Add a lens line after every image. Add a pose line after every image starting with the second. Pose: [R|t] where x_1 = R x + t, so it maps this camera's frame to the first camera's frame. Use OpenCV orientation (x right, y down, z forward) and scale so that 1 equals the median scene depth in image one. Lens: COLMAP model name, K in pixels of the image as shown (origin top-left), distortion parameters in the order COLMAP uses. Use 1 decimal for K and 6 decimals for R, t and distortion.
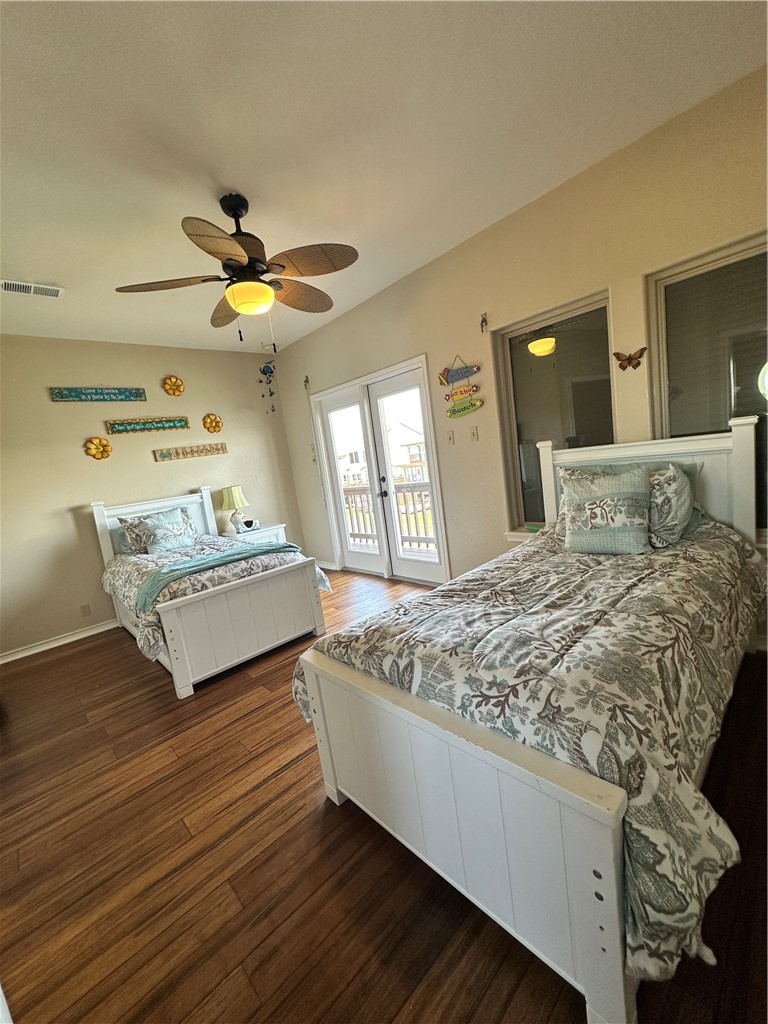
lens RADIAL K [[407.7, 0, 386.9], [0, 407.7, 511.7], [0, 0, 1]] dist [-0.000582, 0.000449]
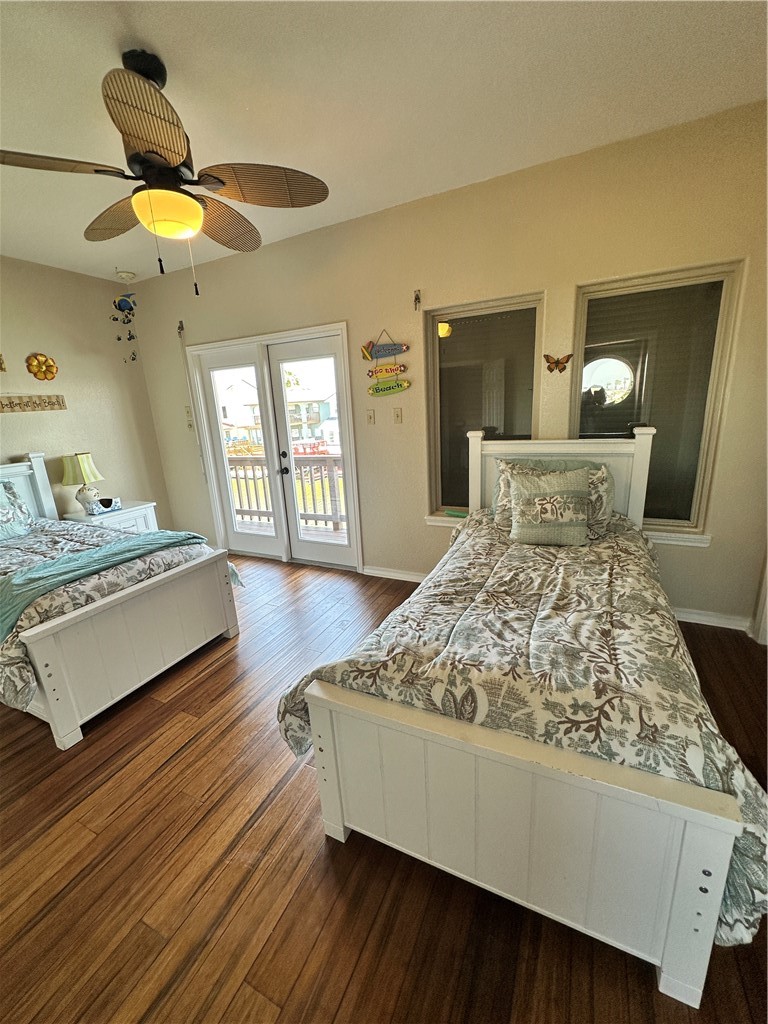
lens RADIAL K [[407.7, 0, 385.7], [0, 407.7, 511.7], [0, 0, 1]] dist [-0.000582, 0.000449]
pose [[0.930191, -0.009002, 0.366966, -0.240438], [-0.021967, 0.996543, 0.080127, -0.055937], [-0.366418, -0.082594, 0.926777, 0.128195]]
